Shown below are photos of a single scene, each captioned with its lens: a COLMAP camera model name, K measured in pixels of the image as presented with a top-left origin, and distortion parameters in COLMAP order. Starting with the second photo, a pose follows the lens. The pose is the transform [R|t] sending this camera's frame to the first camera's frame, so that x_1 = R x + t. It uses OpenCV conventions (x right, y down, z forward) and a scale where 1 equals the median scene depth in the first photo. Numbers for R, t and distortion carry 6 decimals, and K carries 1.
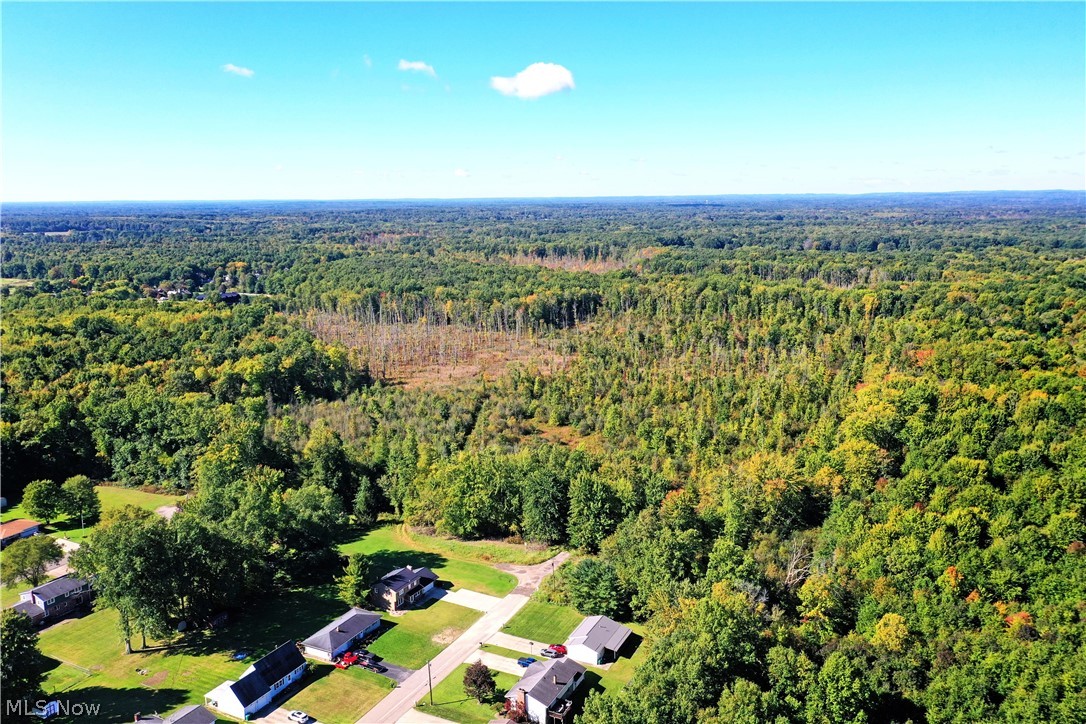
lens RADIAL K [[862.3, 0, 537.9], [0, 862.3, 360.8], [0, 0, 1]] dist [0.023120, 0.000924]
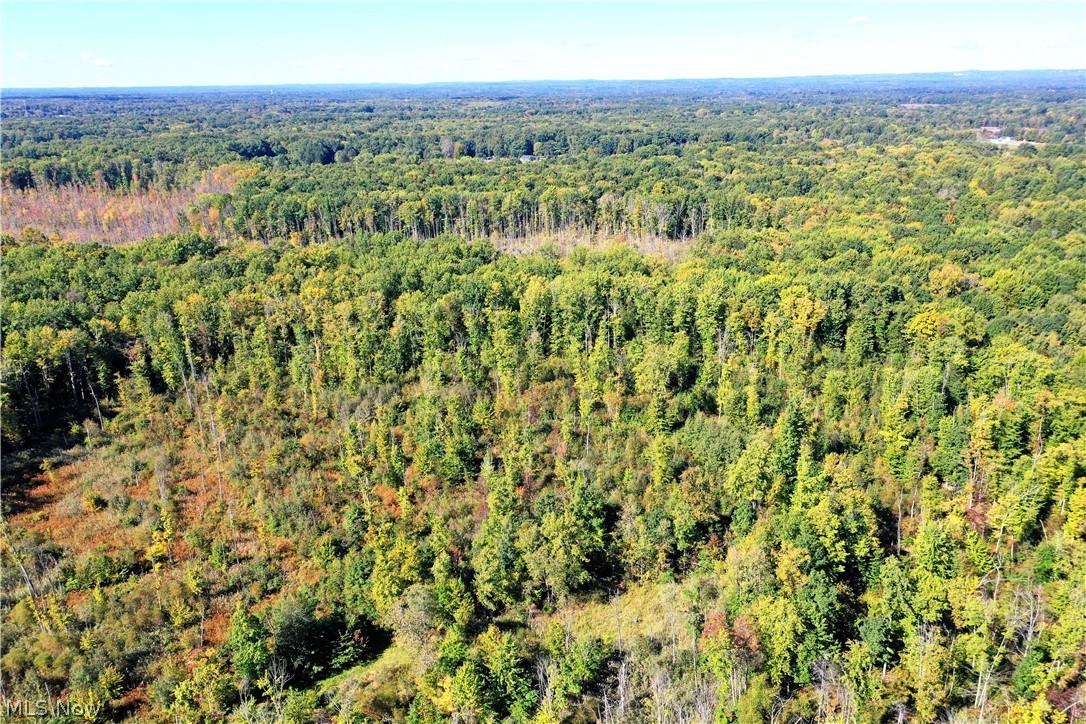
lens RADIAL K [[862.3, 0, 542.7], [0, 862.3, 361.1], [0, 0, 1]] dist [0.023120, 0.000924]
pose [[0.884517, -0.148194, 0.442343, 0.077077], [0.094611, 0.985482, 0.140972, -0.119375], [-0.456813, -0.082842, 0.885697, 0.695846]]
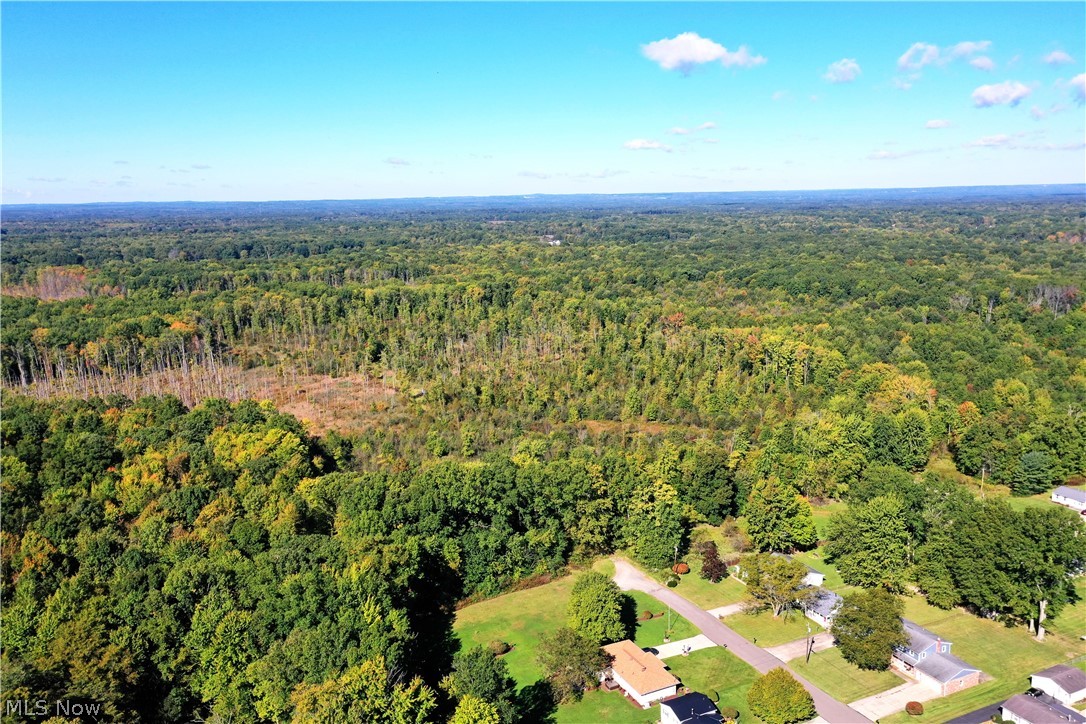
lens RADIAL K [[862.3, 0, 537.0], [0, 862.3, 361.8], [0, 0, 1]] dist [0.023120, 0.000924]
pose [[0.604328, -0.153501, 0.781809, -0.482547], [0.162461, 0.984390, 0.067696, -0.043245], [-0.779996, 0.086104, 0.619832, 0.249270]]
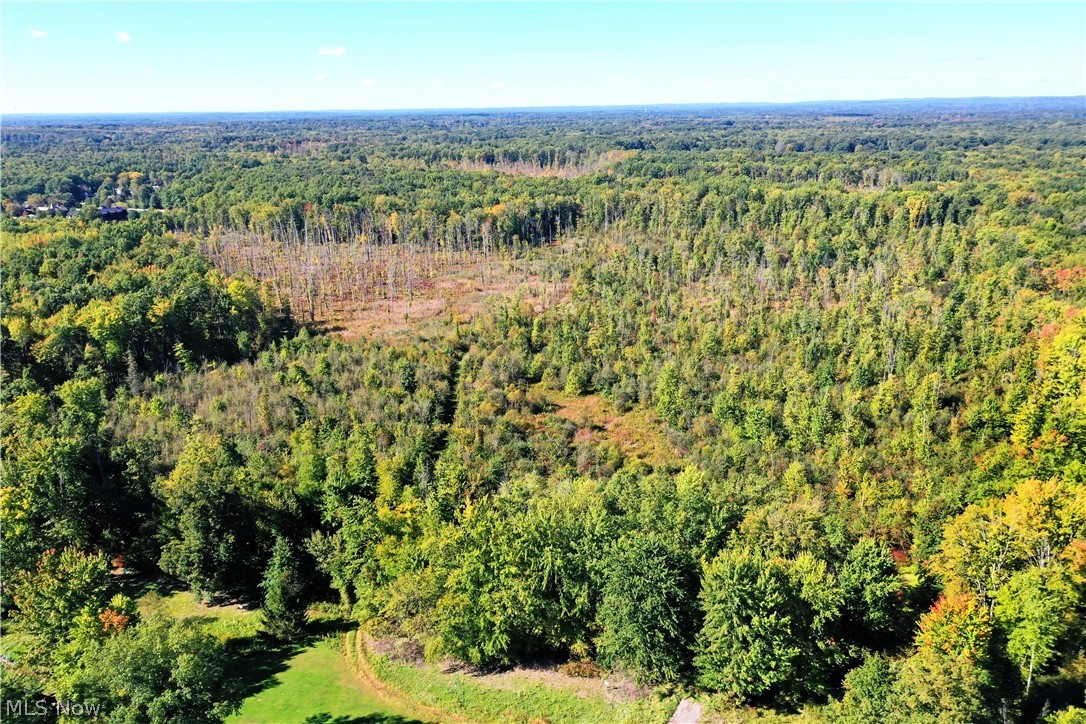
lens RADIAL K [[862.3, 0, 539.3], [0, 862.3, 362.9], [0, 0, 1]] dist [0.023120, 0.000924]
pose [[0.996910, -0.028162, 0.073335, -0.034456], [0.020755, 0.994784, 0.099872, -0.010375], [-0.075765, -0.098041, 0.992294, 0.209132]]
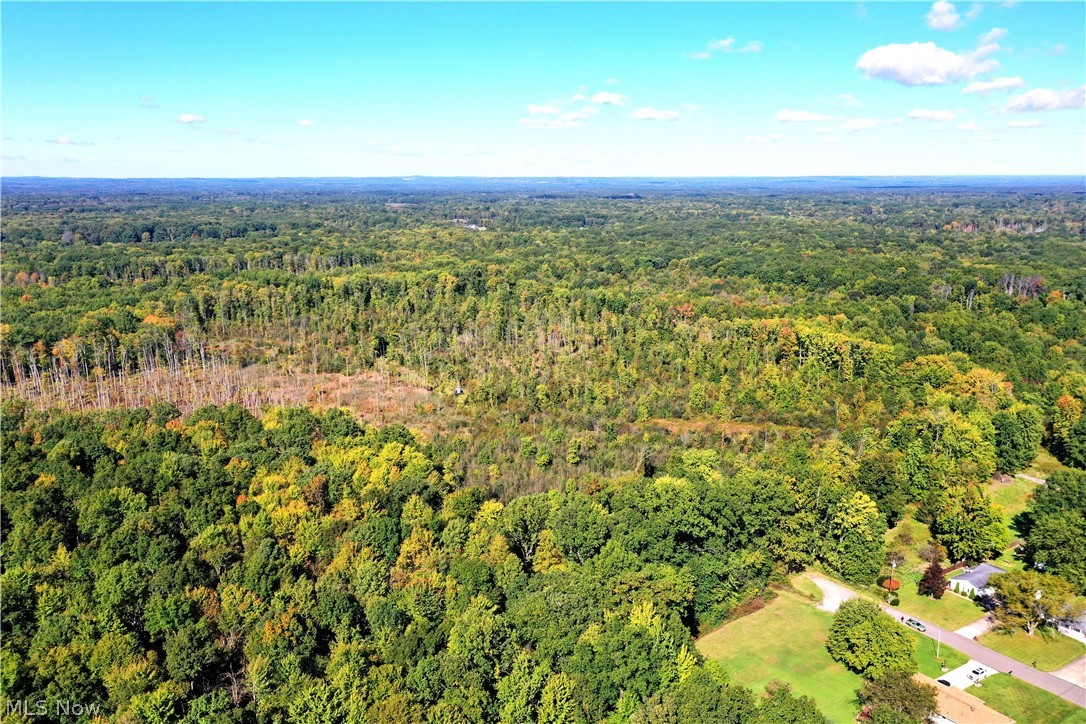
lens RADIAL K [[862.3, 0, 535.8], [0, 862.3, 357.7], [0, 0, 1]] dist [0.023120, 0.000924]
pose [[0.487703, -0.171486, 0.856001, -0.524590], [0.161822, 0.981283, 0.104387, -0.071128], [-0.857881, 0.087610, 0.506325, 0.375968]]
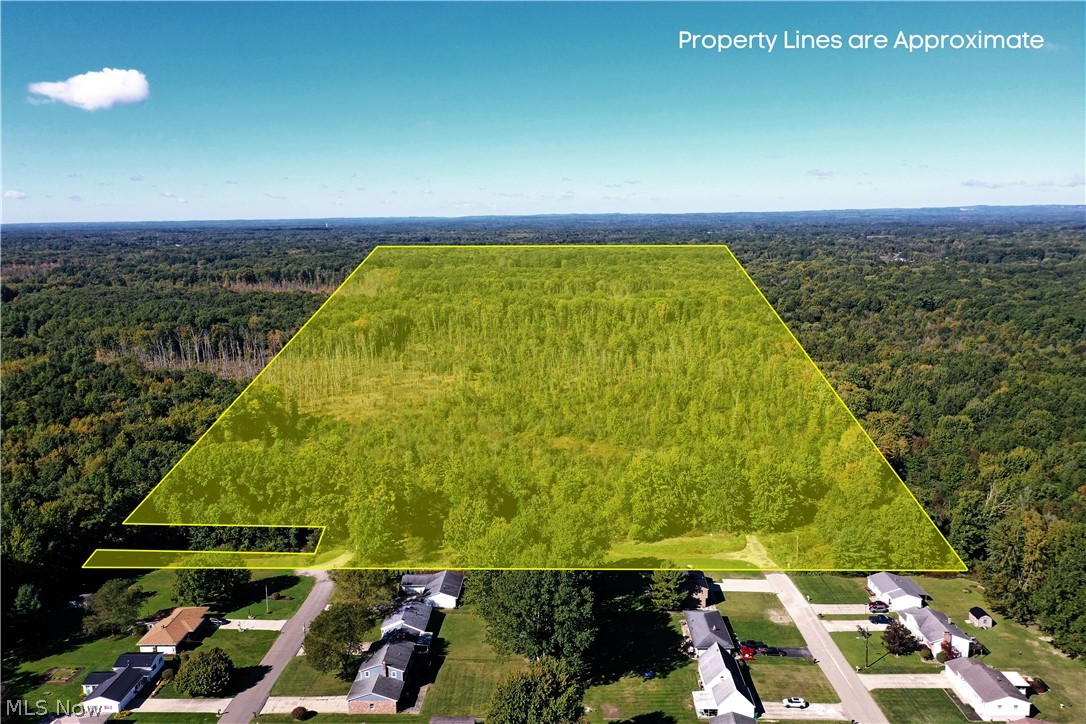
lens RADIAL K [[862.3, 0, 540.2], [0, 862.3, 363.1], [0, 0, 1]] dist [0.023120, 0.000924]
pose [[0.900320, -0.078337, 0.428121, -0.262297], [0.088409, 0.996077, -0.003660, -0.006289], [-0.426155, 0.041145, 0.903714, 0.044250]]
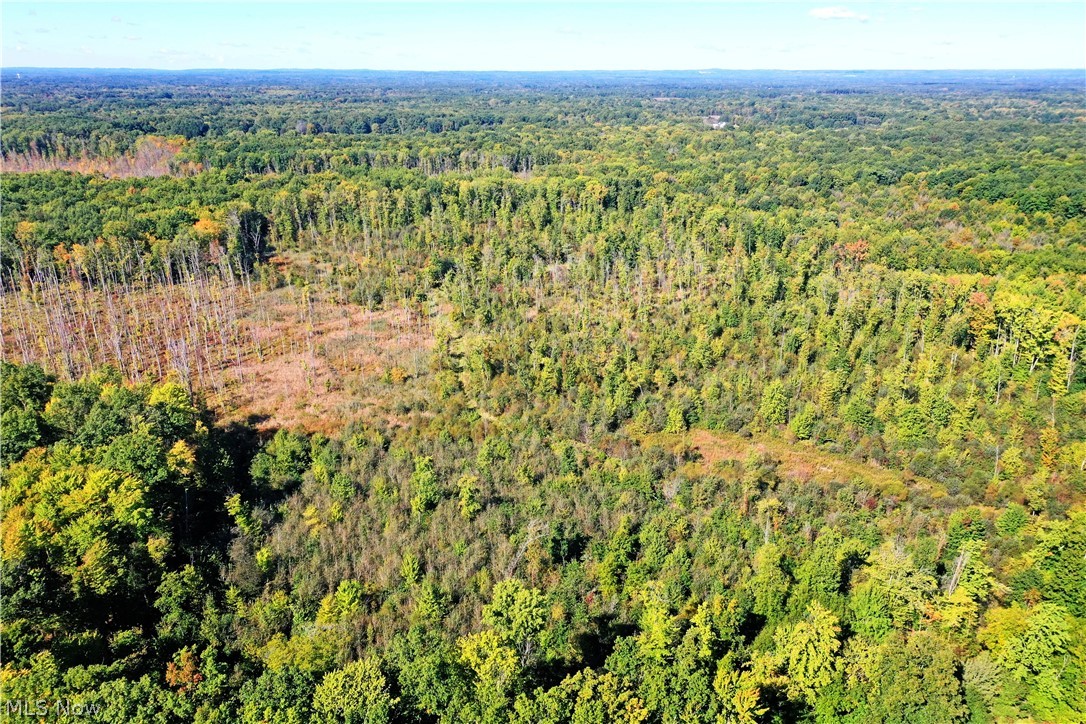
lens RADIAL K [[862.3, 0, 557.3], [0, 862.3, 349.5], [0, 0, 1]] dist [0.023120, 0.000924]
pose [[0.731330, -0.200194, 0.651981, -0.275572], [0.120006, 0.978807, 0.165937, -0.062112], [-0.671383, -0.043113, 0.739855, 0.364212]]
